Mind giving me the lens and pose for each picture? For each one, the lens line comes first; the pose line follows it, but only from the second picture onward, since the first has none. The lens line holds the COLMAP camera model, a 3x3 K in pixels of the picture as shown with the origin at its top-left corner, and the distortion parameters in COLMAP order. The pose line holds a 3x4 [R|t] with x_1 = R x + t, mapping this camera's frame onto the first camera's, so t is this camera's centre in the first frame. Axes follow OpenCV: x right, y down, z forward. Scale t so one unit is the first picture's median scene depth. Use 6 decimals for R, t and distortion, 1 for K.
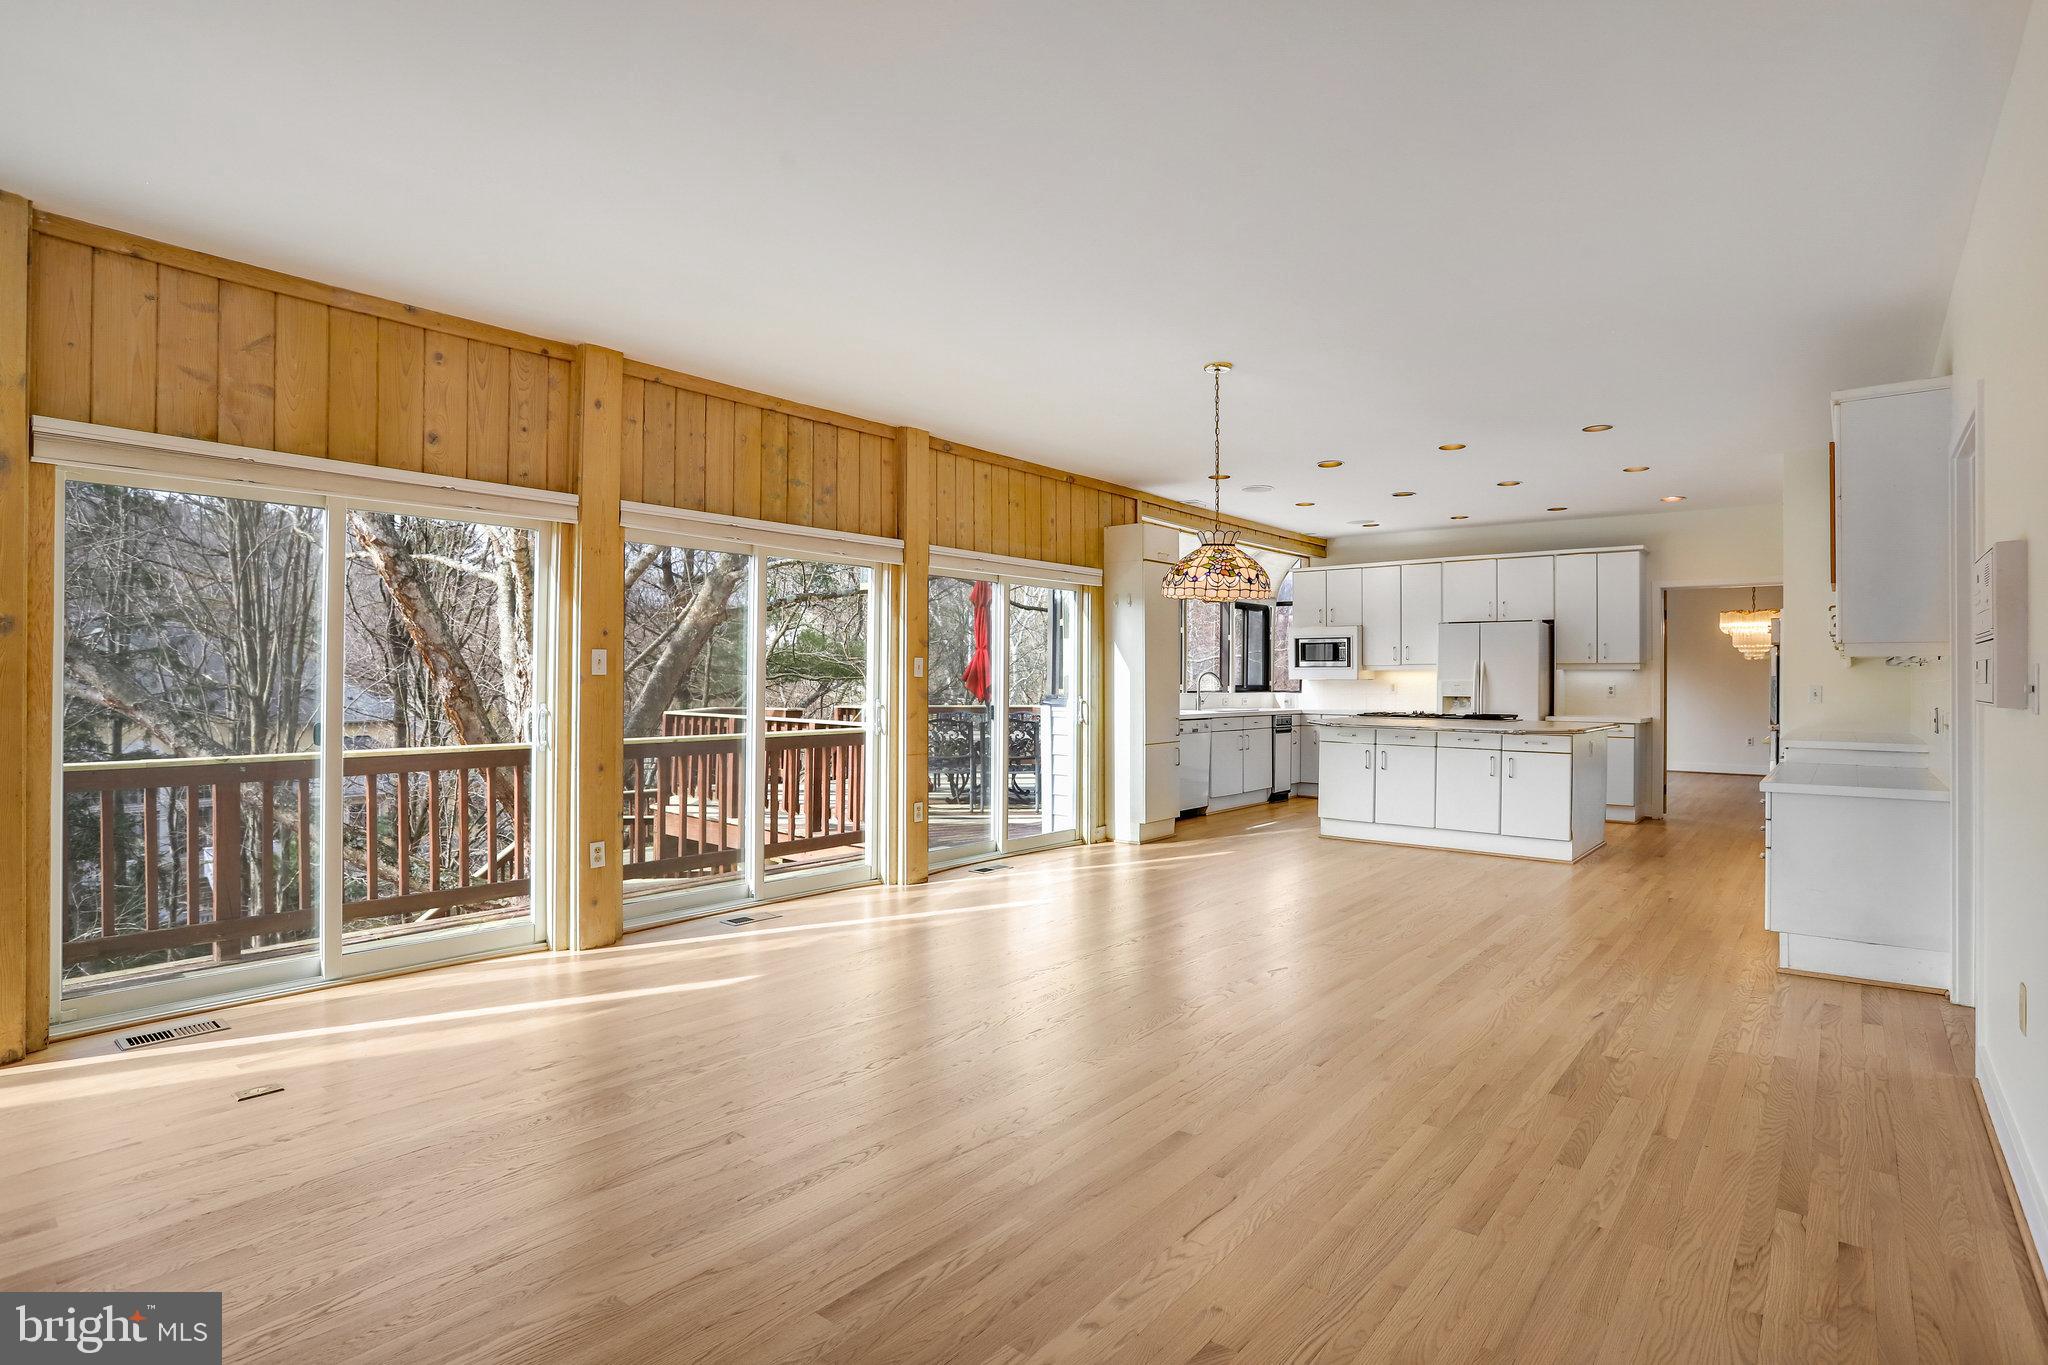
lens RADIAL K [[1011.4, 0, 1019.8], [0, 1011.4, 675.4], [0, 0, 1]] dist [-0.064177, 0.031645]
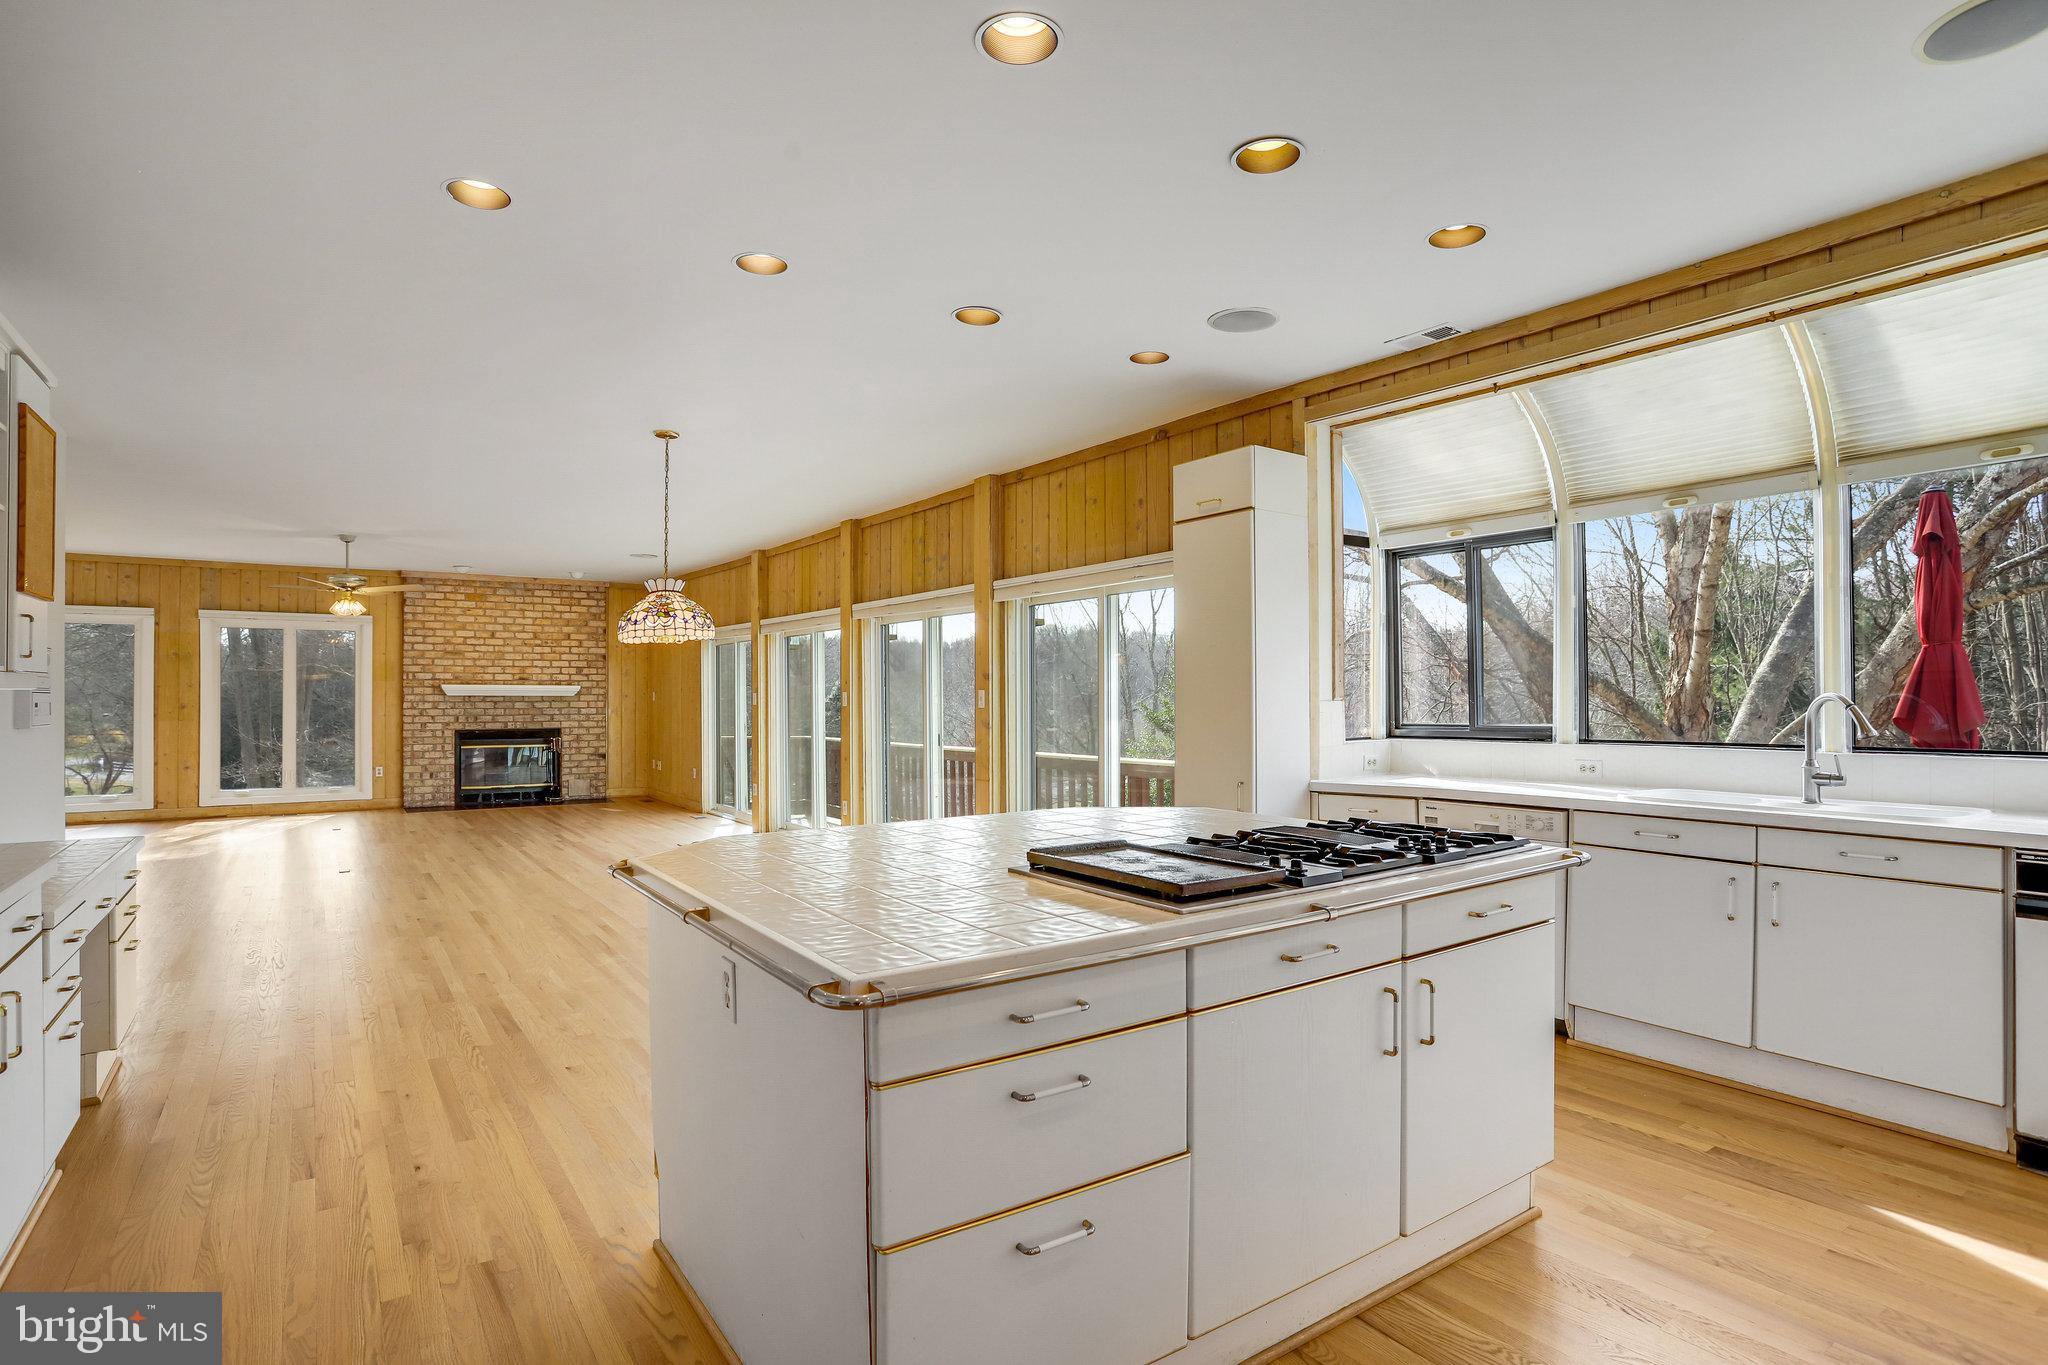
lens RADIAL K [[1043.1, 0, 1024.0], [0, 1043.1, 682.5], [0, 0, 1]] dist [-0.046689, 0.025428]
pose [[-0.249012, -0.018205, -0.968329, 0.777208], [0.005491, 0.999781, -0.020208, -0.002135], [0.968485, -0.010349, -0.248858, 1.065692]]
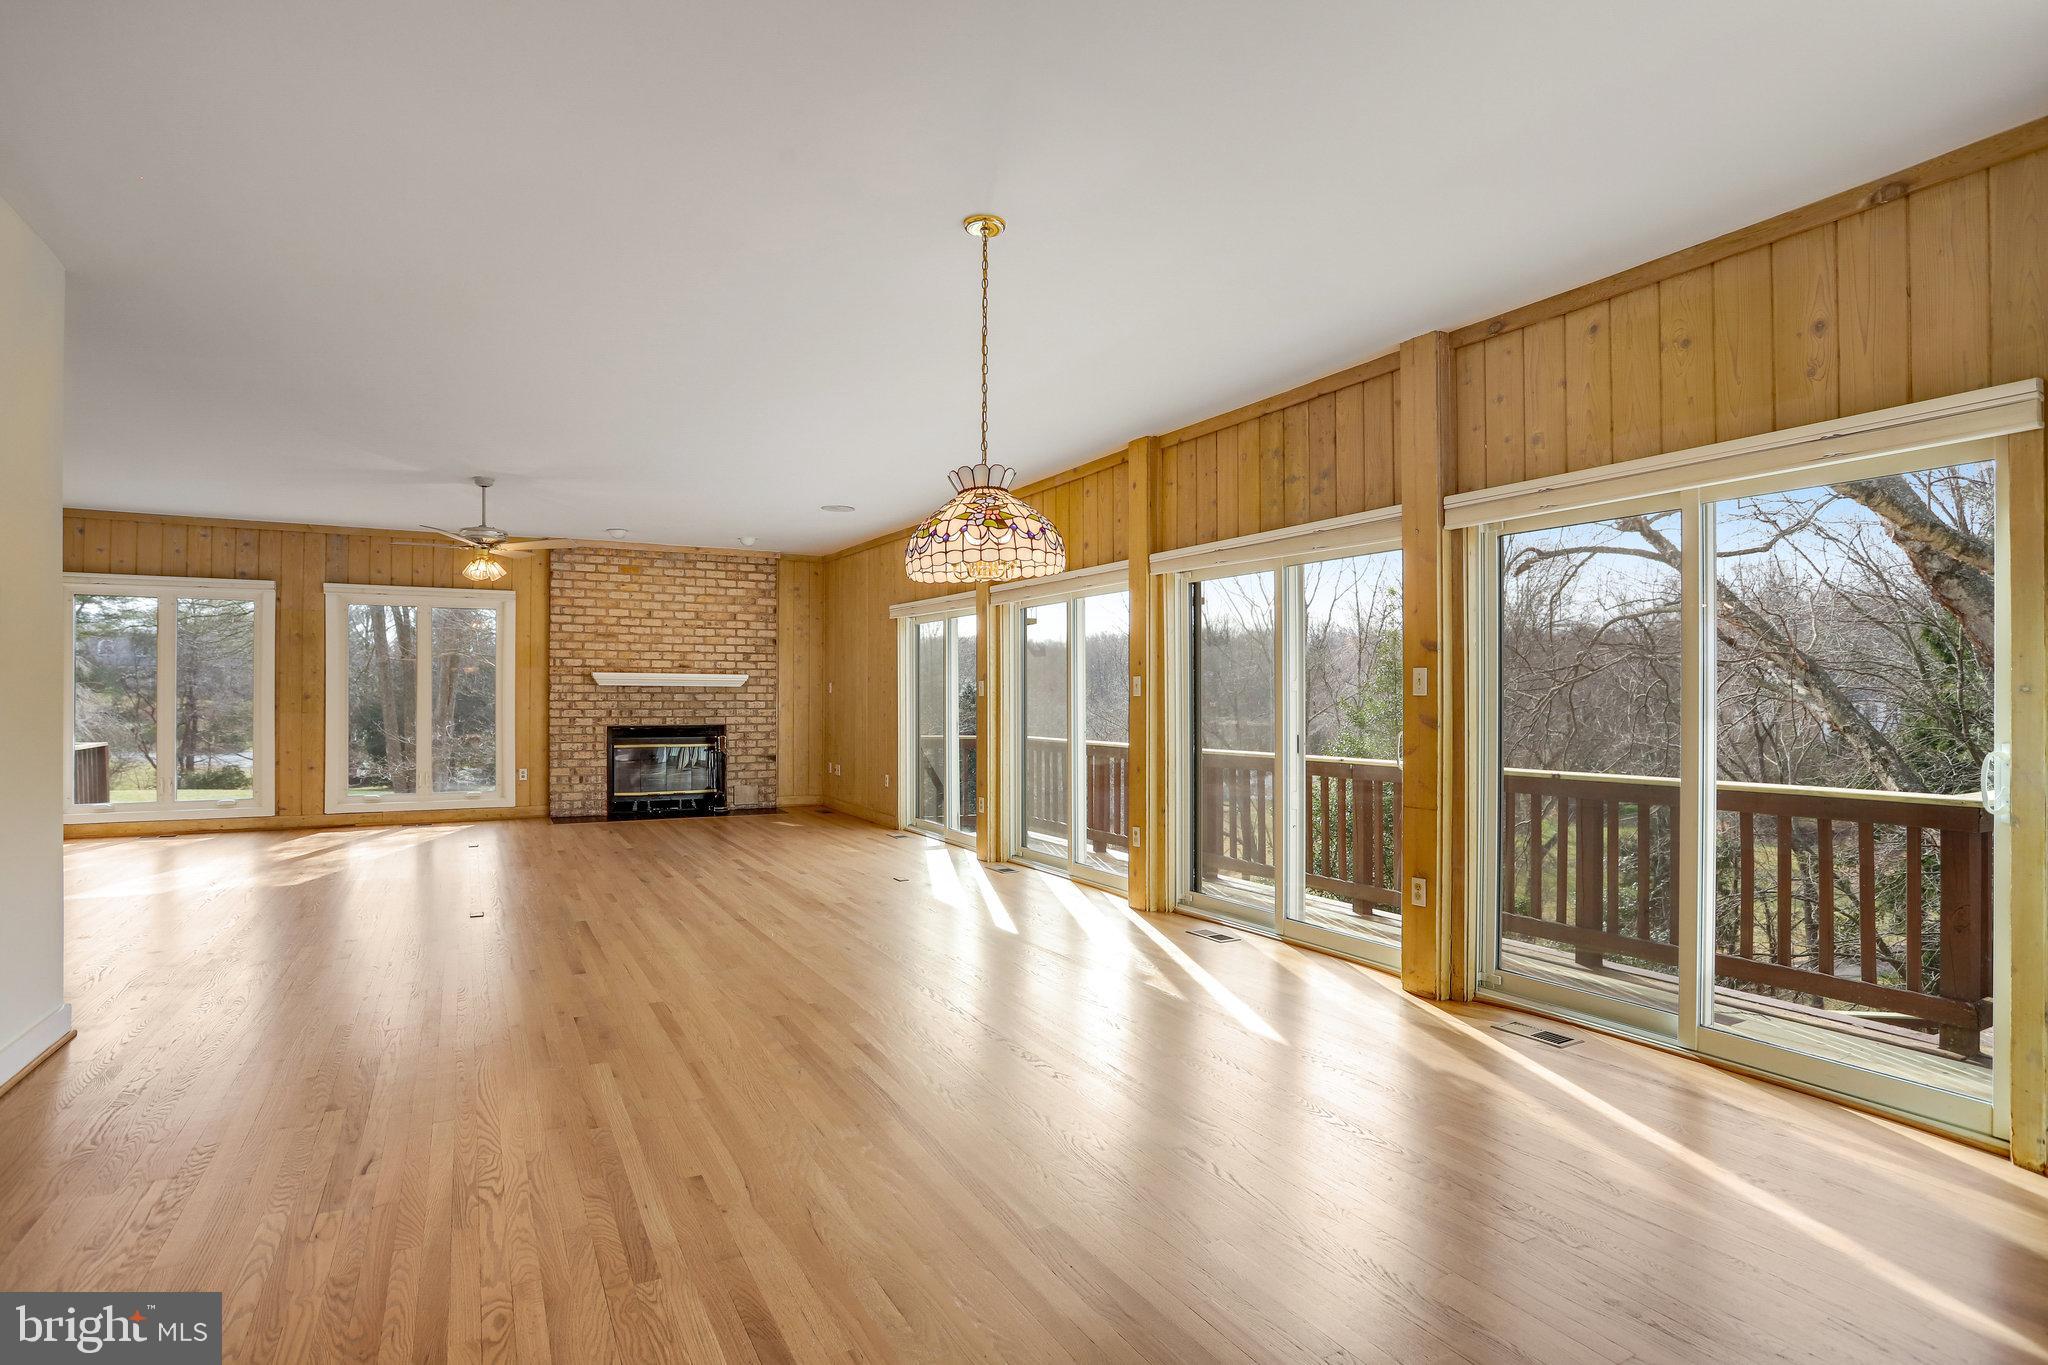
lens RADIAL K [[1036.6, 0, 1032.8], [0, 1036.6, 684.8], [0, 0, 1]] dist [-0.067583, 0.038053]
pose [[-0.344369, -0.016404, -0.938691, 0.521341], [0.001272, 0.999838, -0.017939, 0.004893], [0.938834, -0.007372, -0.344292, 0.801621]]
